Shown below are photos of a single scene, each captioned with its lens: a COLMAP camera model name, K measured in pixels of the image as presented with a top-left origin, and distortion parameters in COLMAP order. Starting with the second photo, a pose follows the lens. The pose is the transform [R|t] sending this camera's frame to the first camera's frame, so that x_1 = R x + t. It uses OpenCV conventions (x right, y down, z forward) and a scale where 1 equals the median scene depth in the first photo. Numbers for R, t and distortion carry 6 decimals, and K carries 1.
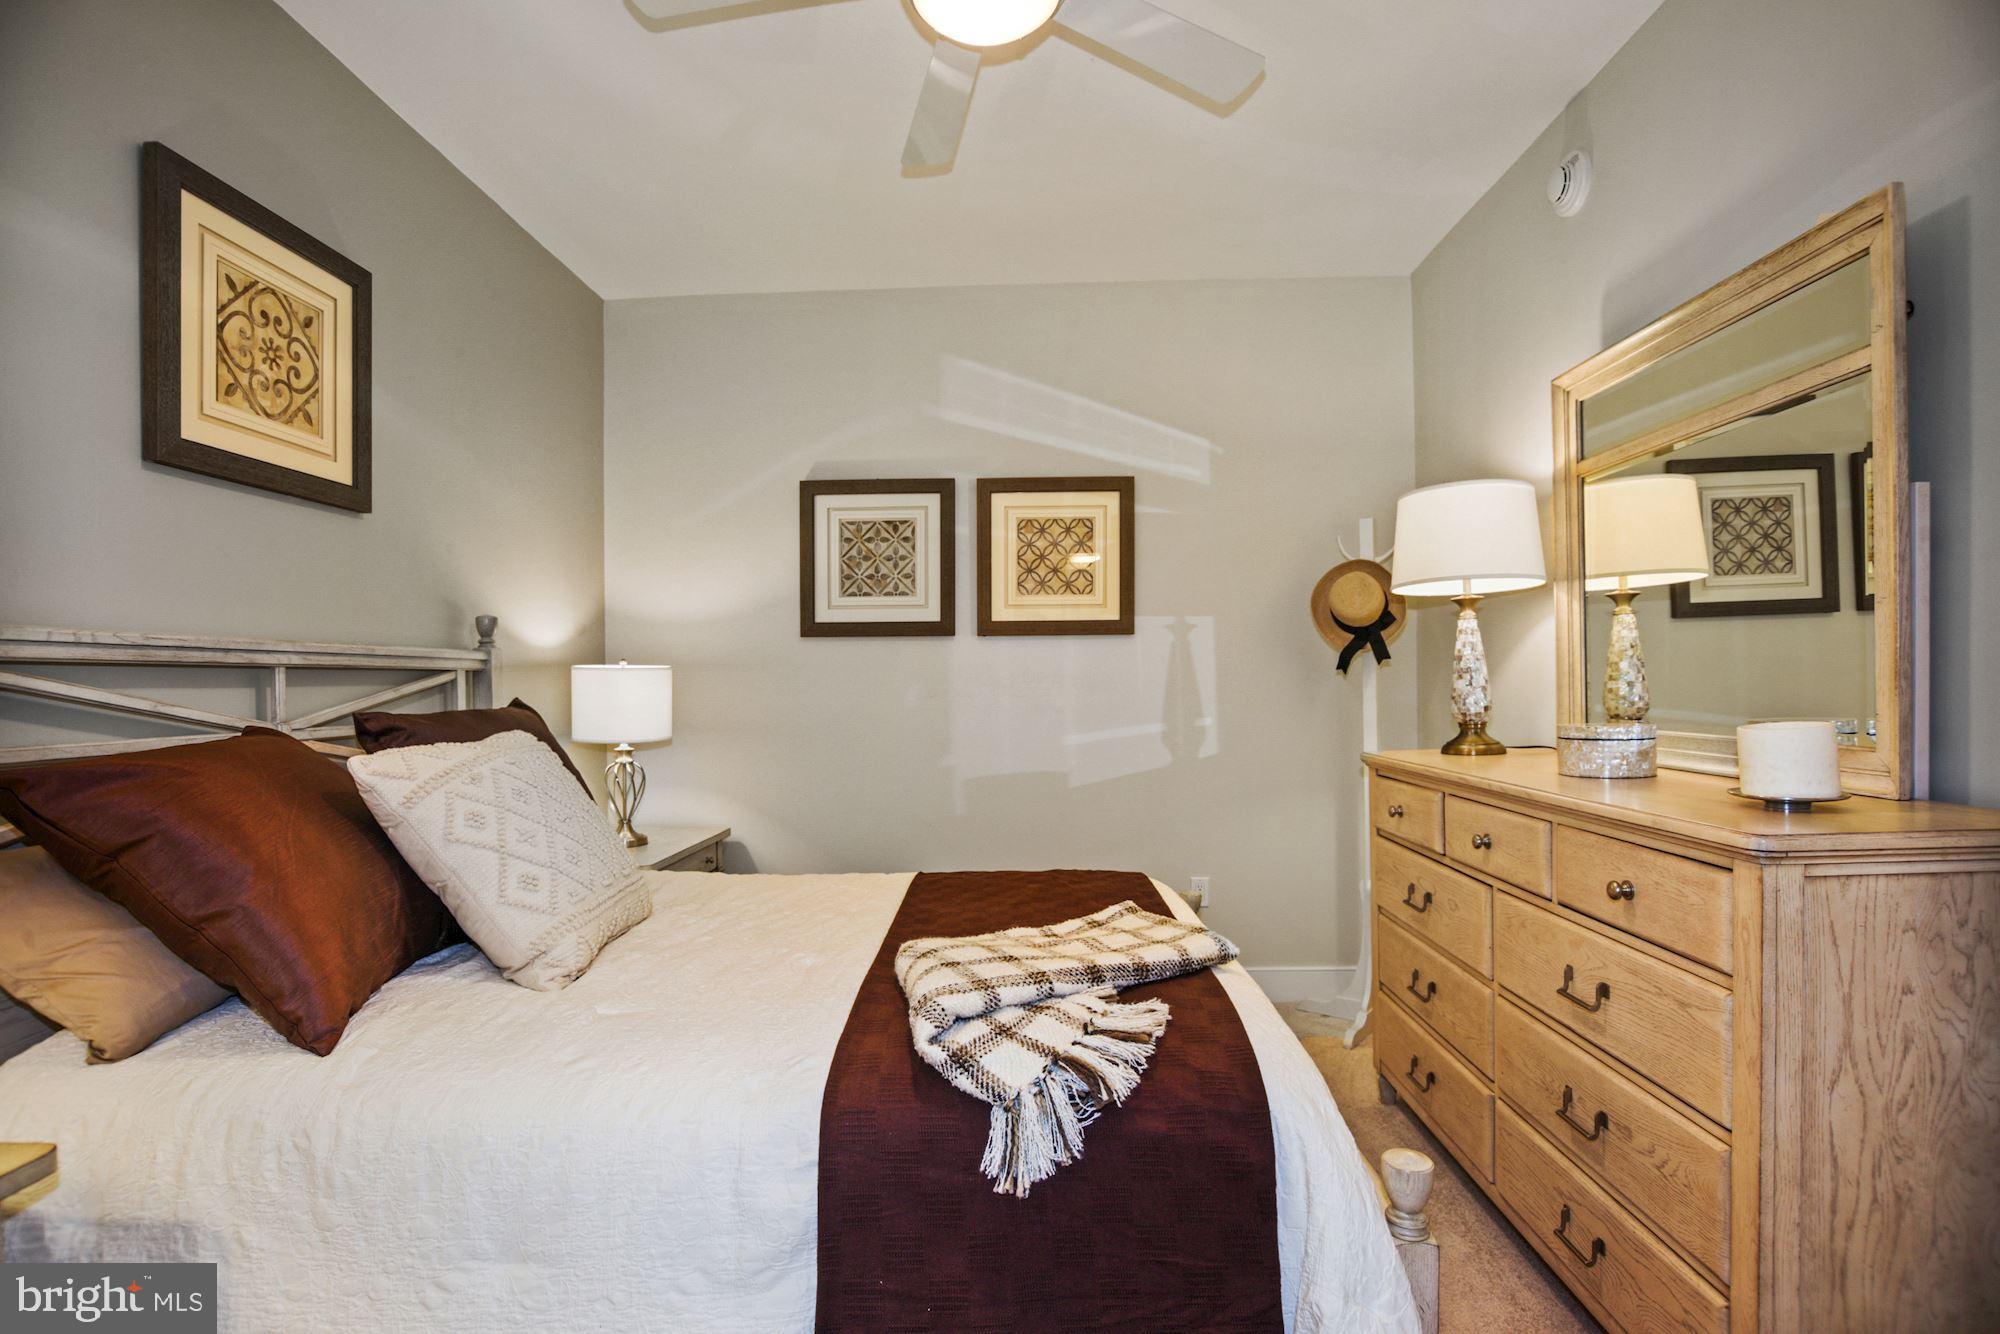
lens RADIAL K [[972.7, 0, 999.3], [0, 972.7, 690.1], [0, 0, 1]] dist [-0.013369, 0.000019]
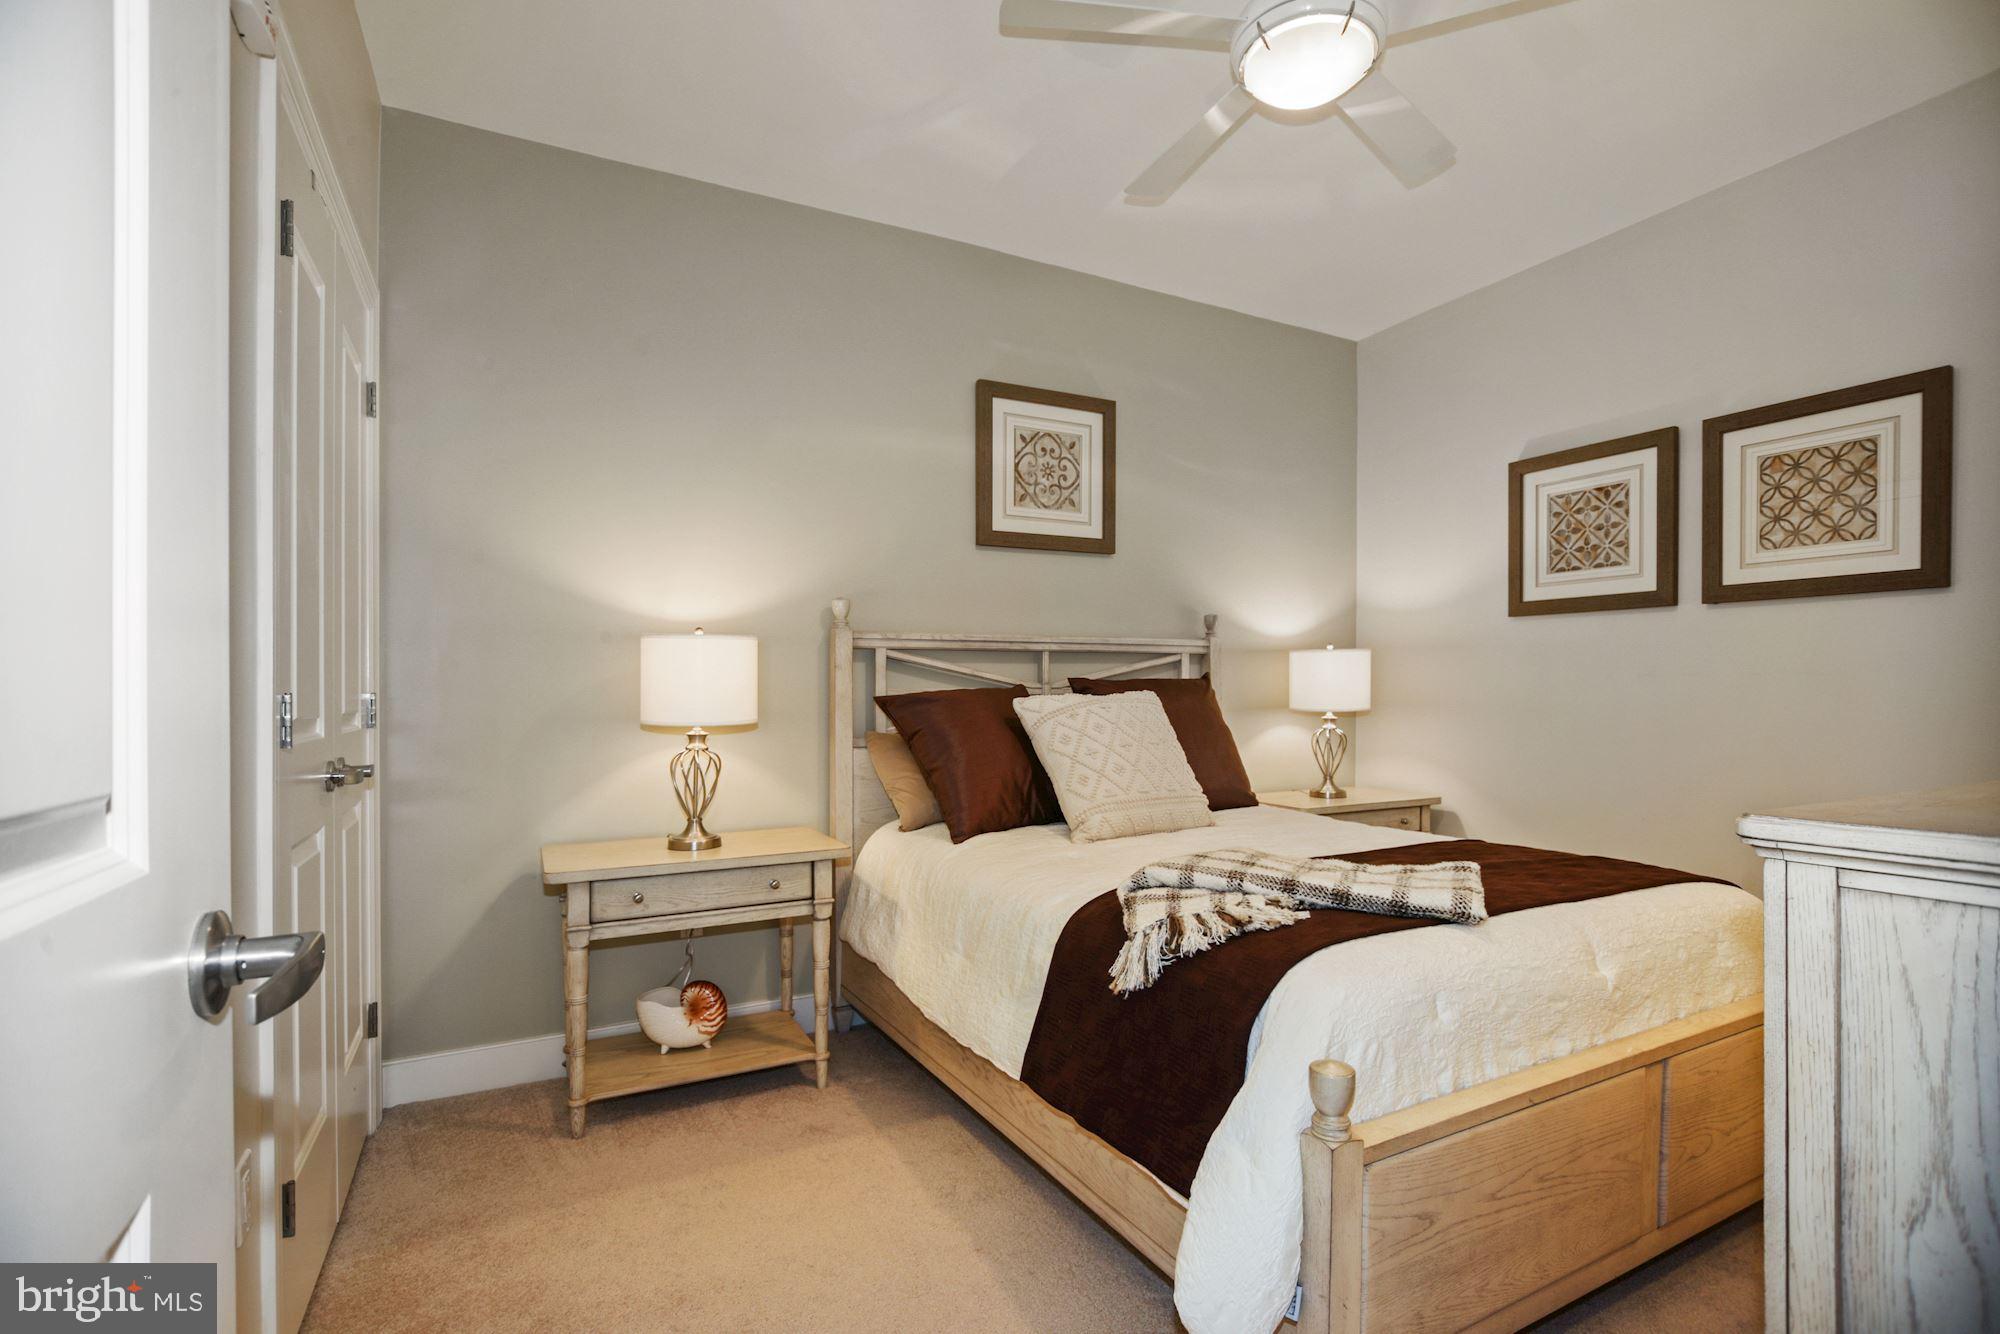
lens RADIAL K [[930.6, 0, 997.3], [0, 930.6, 693.1], [0, 0, 1]] dist [-0.003454, -0.000215]
pose [[0.494113, 0.013821, -0.869288, 0.385330], [-0.008465, 0.999903, 0.011086, 0.019058], [0.869357, 0.001881, 0.494182, 0.055647]]
